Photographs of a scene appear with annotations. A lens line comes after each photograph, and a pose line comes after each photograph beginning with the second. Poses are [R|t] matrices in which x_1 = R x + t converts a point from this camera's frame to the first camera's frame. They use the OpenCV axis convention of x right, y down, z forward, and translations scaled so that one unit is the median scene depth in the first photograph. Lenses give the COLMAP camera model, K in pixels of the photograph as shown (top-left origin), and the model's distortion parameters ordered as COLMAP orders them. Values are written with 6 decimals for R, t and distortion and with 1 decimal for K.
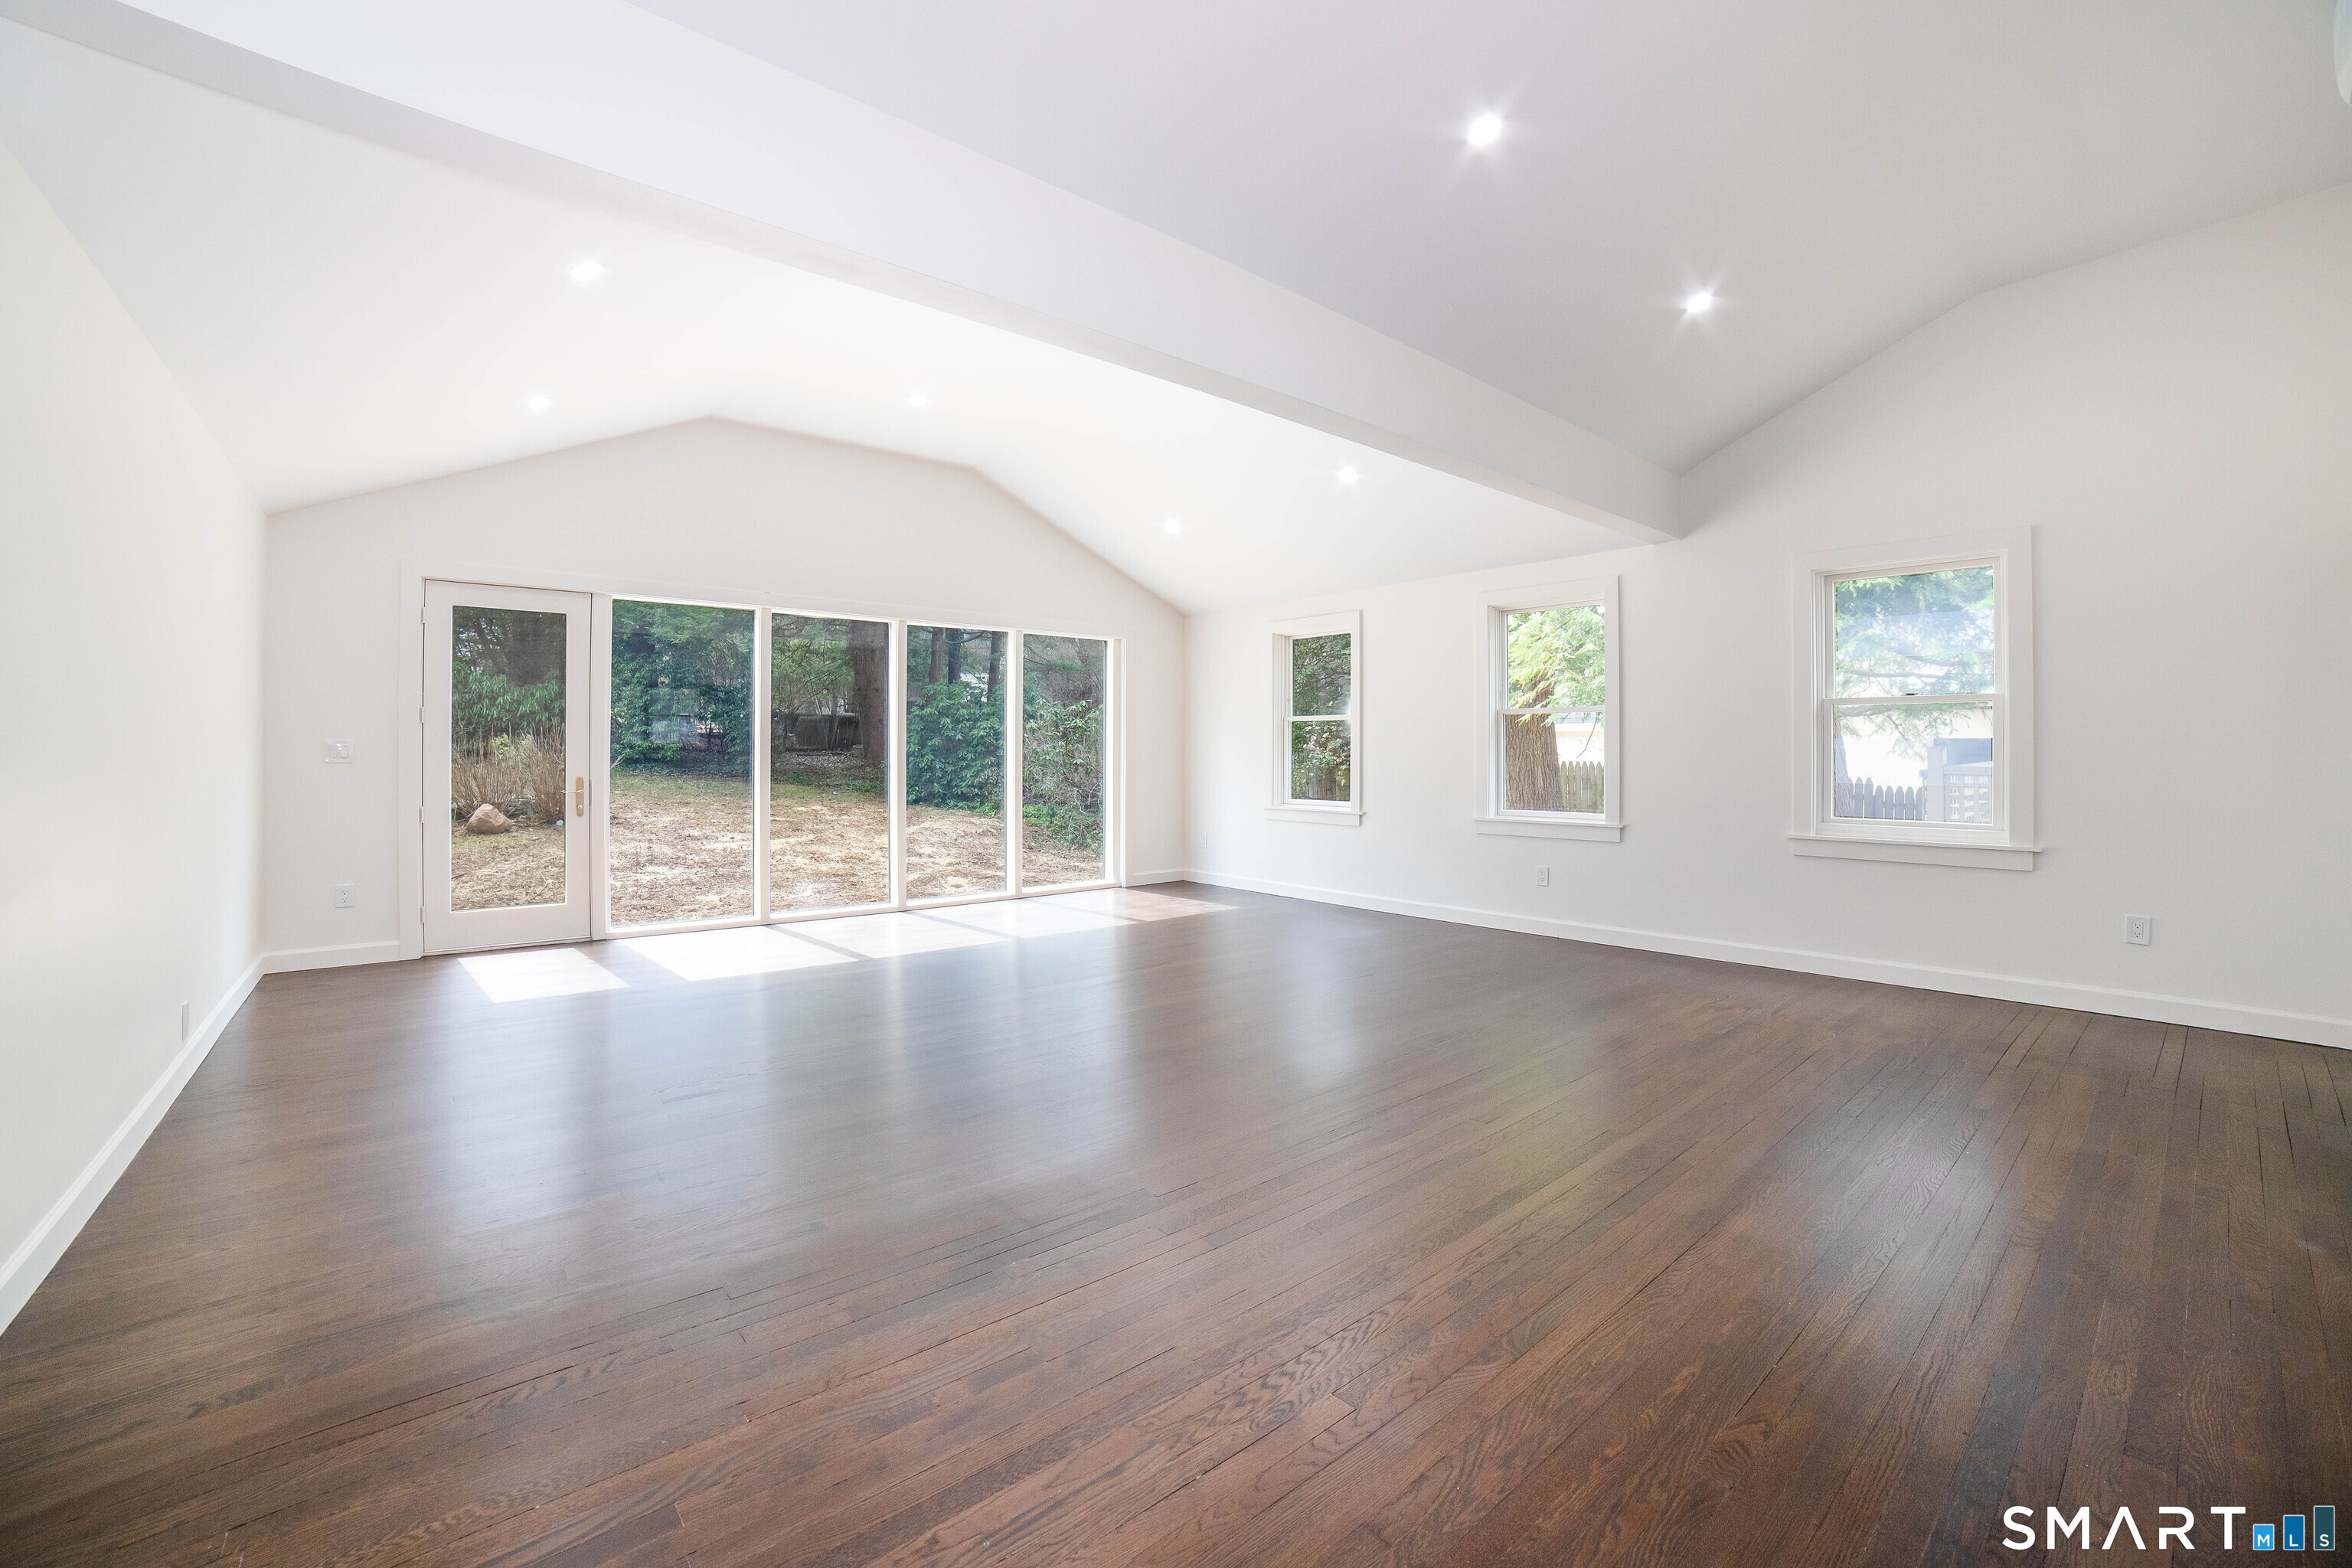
lens RADIAL K [[961.2, 0, 1174.3], [0, 961.2, 751.9], [0, 0, 1]] dist [-0.106593, 0.034936]
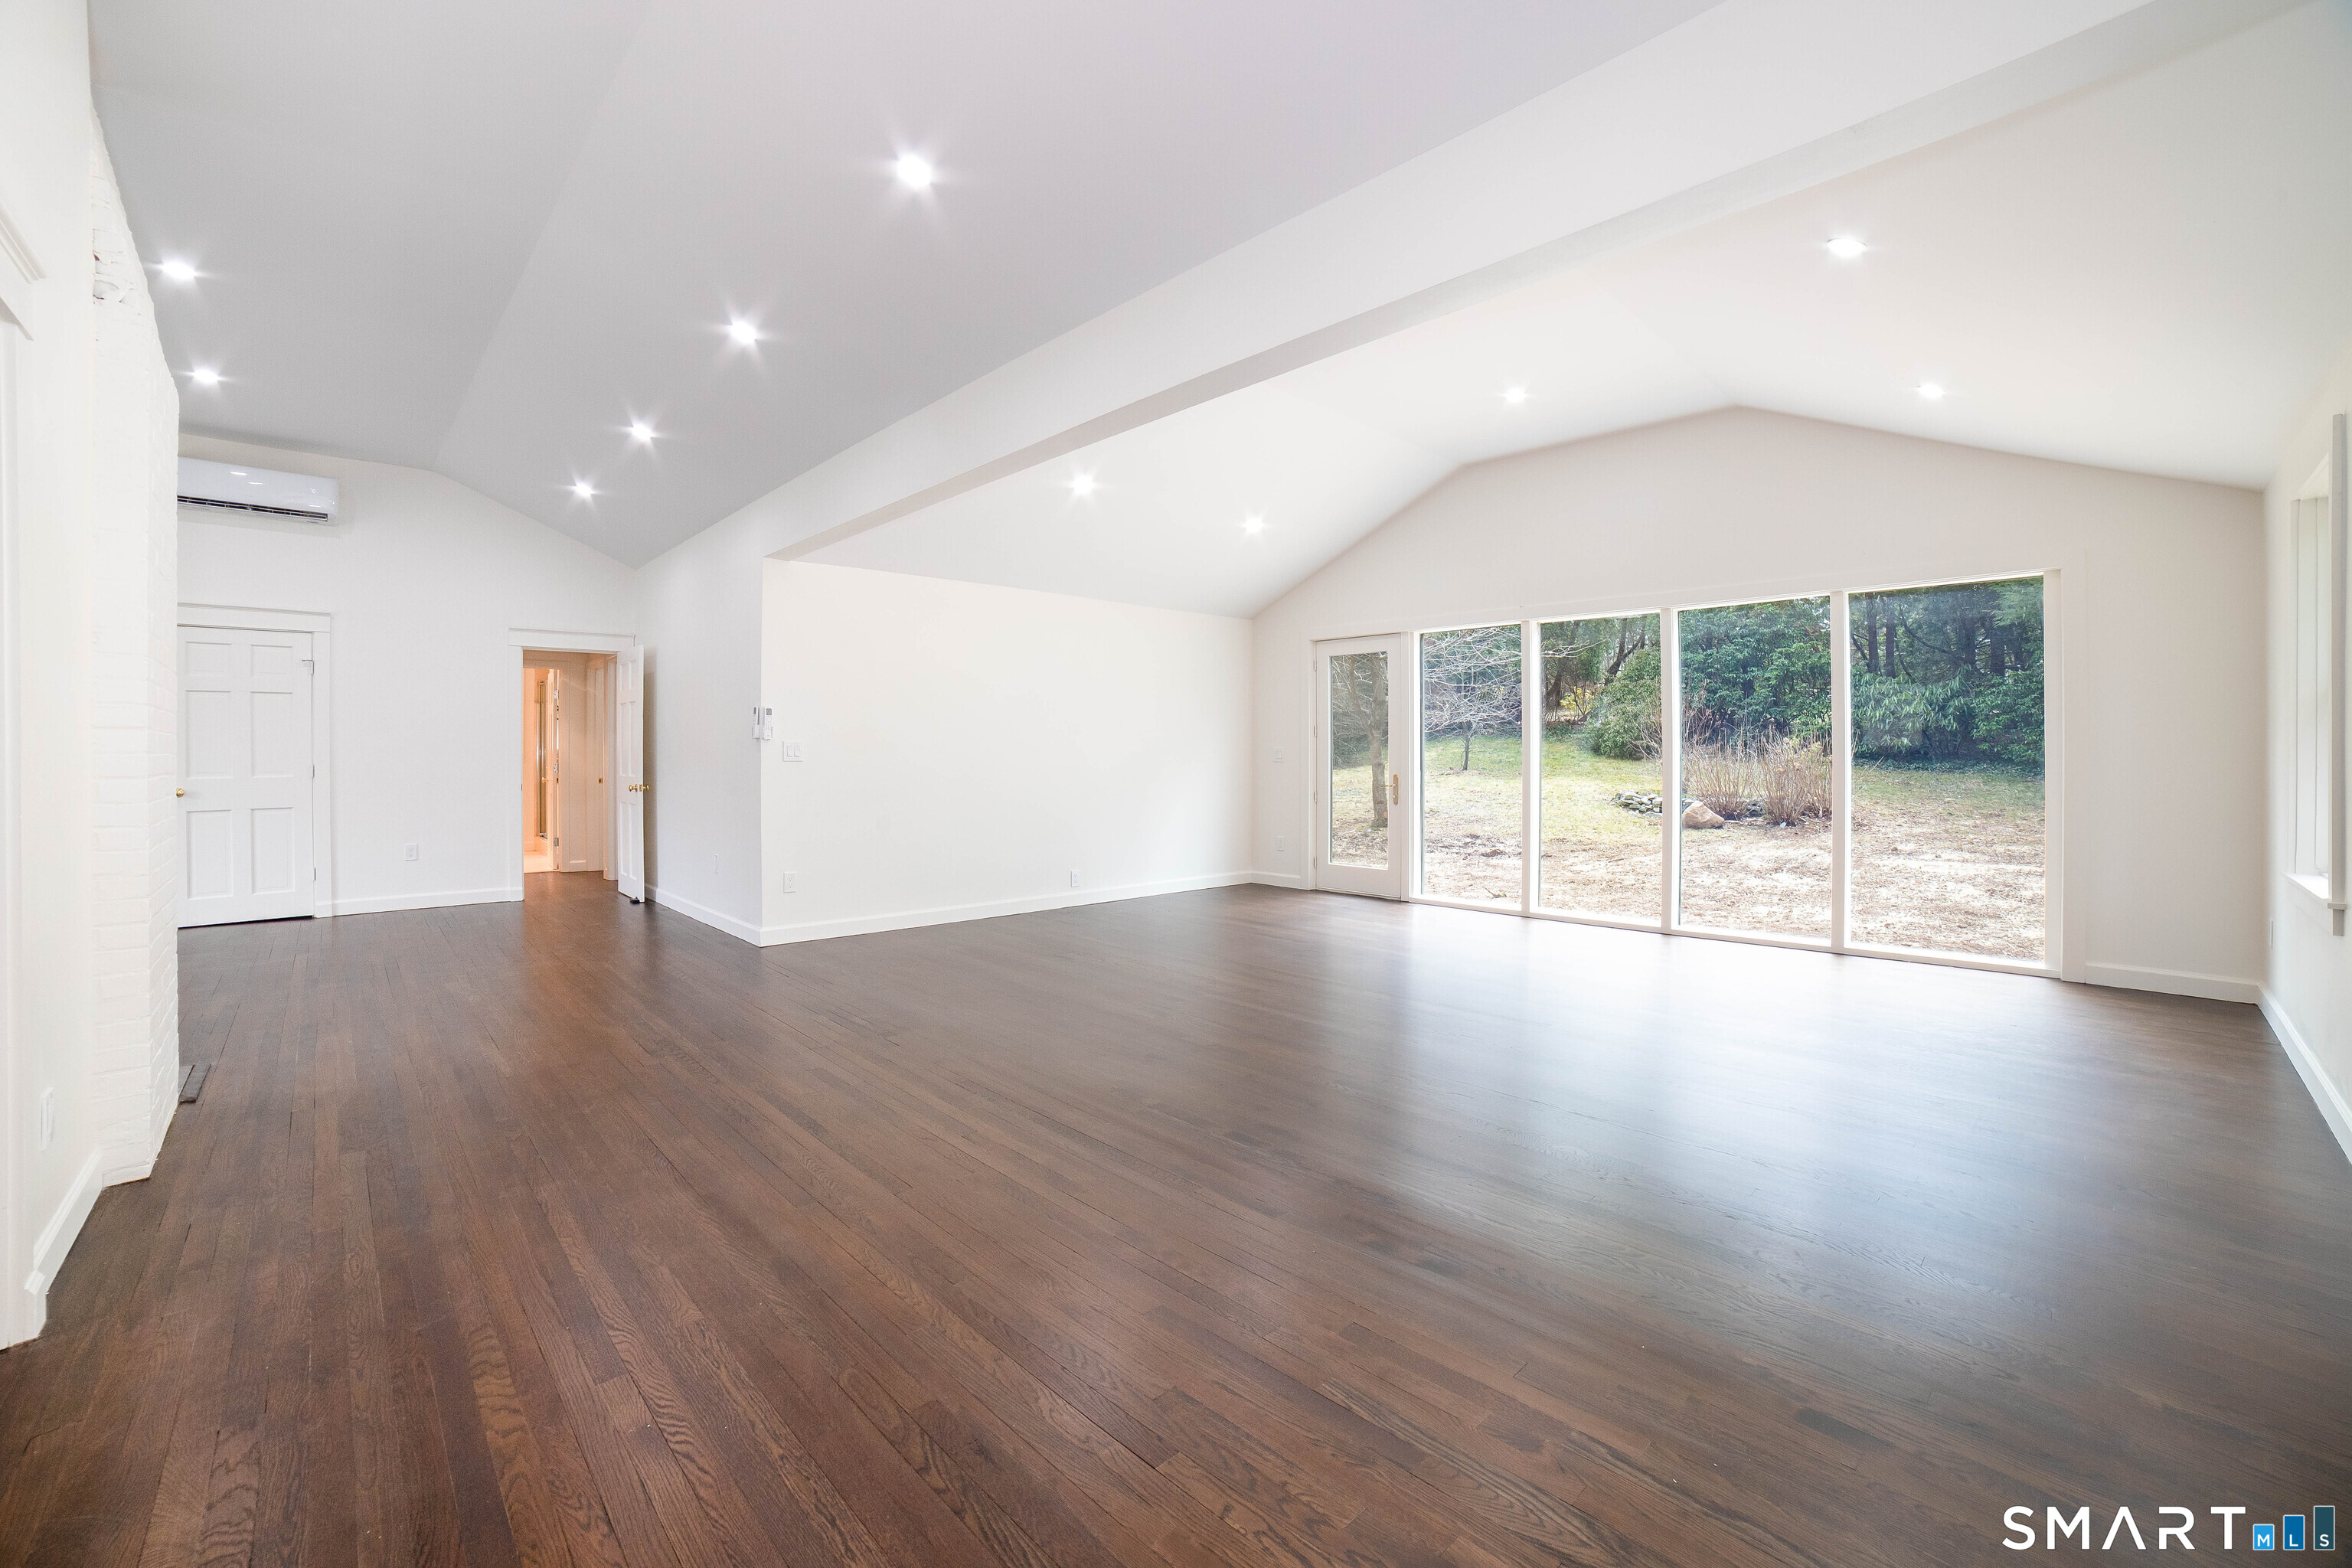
lens RADIAL K [[961.2, 0, 1174.3], [0, 961.2, 751.9], [0, 0, 1]] dist [-0.106593, 0.034936]
pose [[0.042178, -0.003844, -0.999103, 0.504312], [0.001500, 0.999992, -0.003785, 0.001076], [0.999109, -0.001339, 0.042184, 0.449872]]
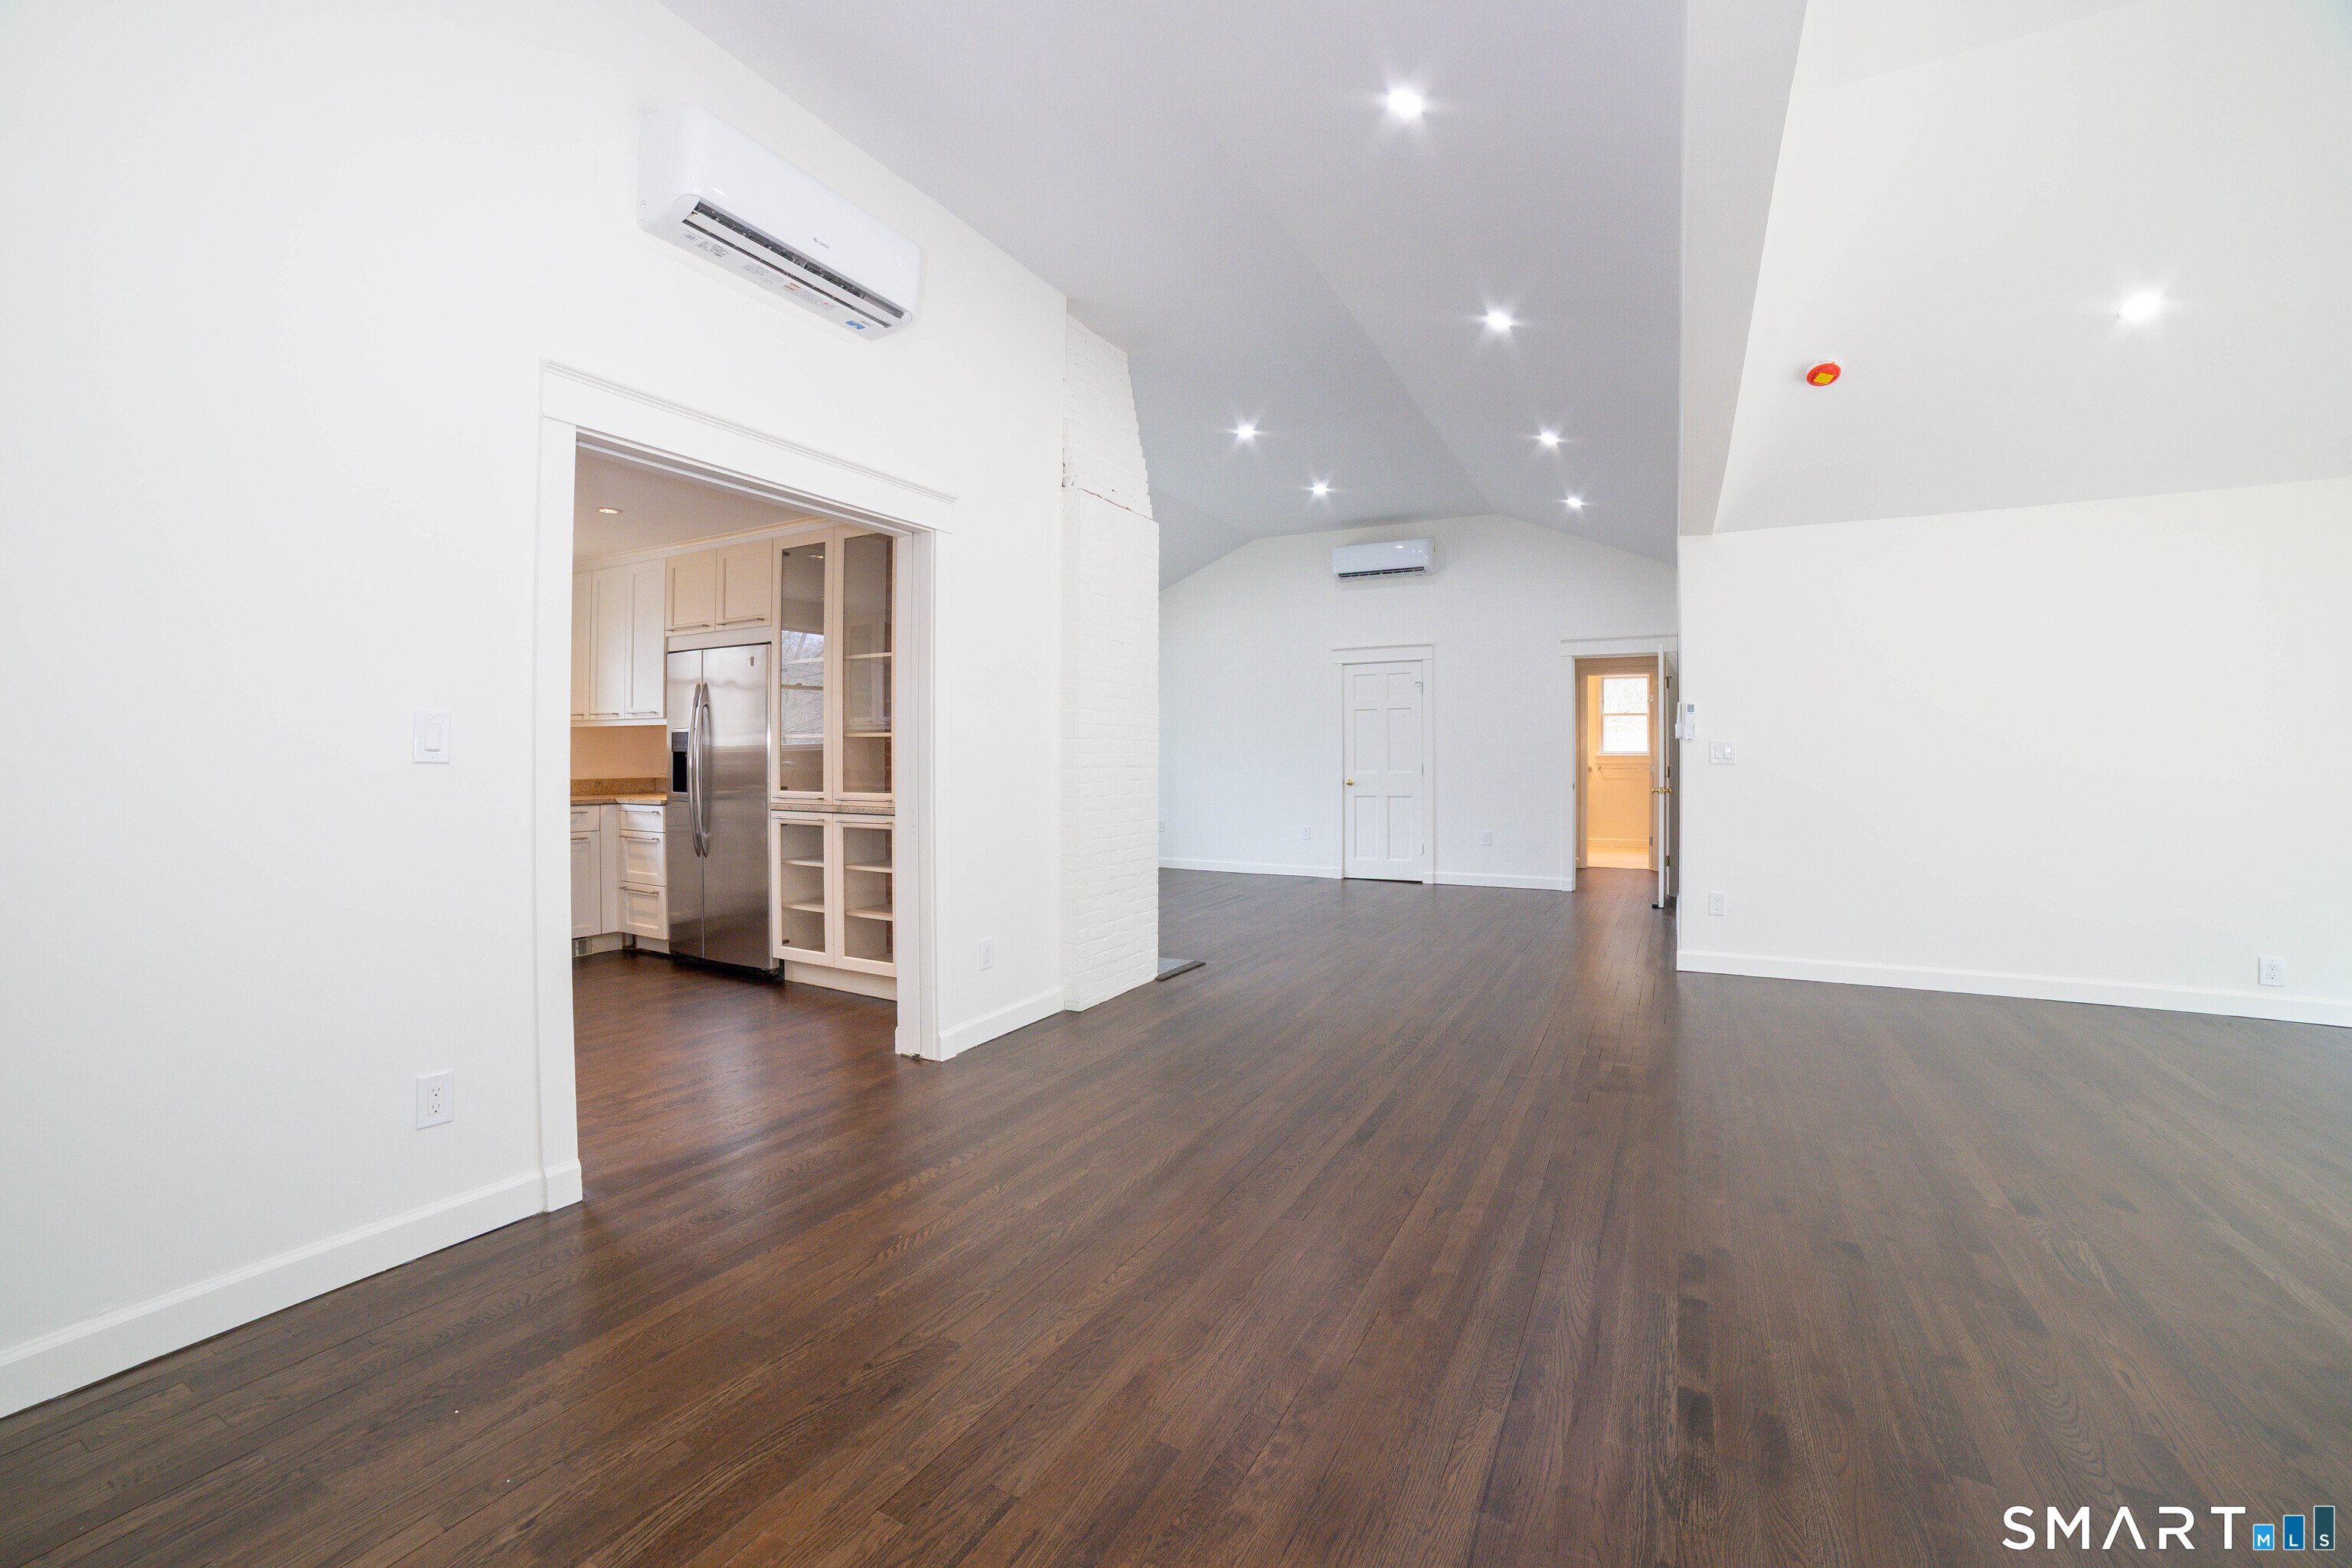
lens RADIAL K [[961.2, 0, 1174.3], [0, 961.2, 751.9], [0, 0, 1]] dist [-0.106593, 0.034936]
pose [[-0.933753, -0.005856, -0.357869, 0.321772], [-0.004537, 0.999979, -0.004526, 0.001343], [0.357888, -0.002602, -0.933761, 0.641600]]
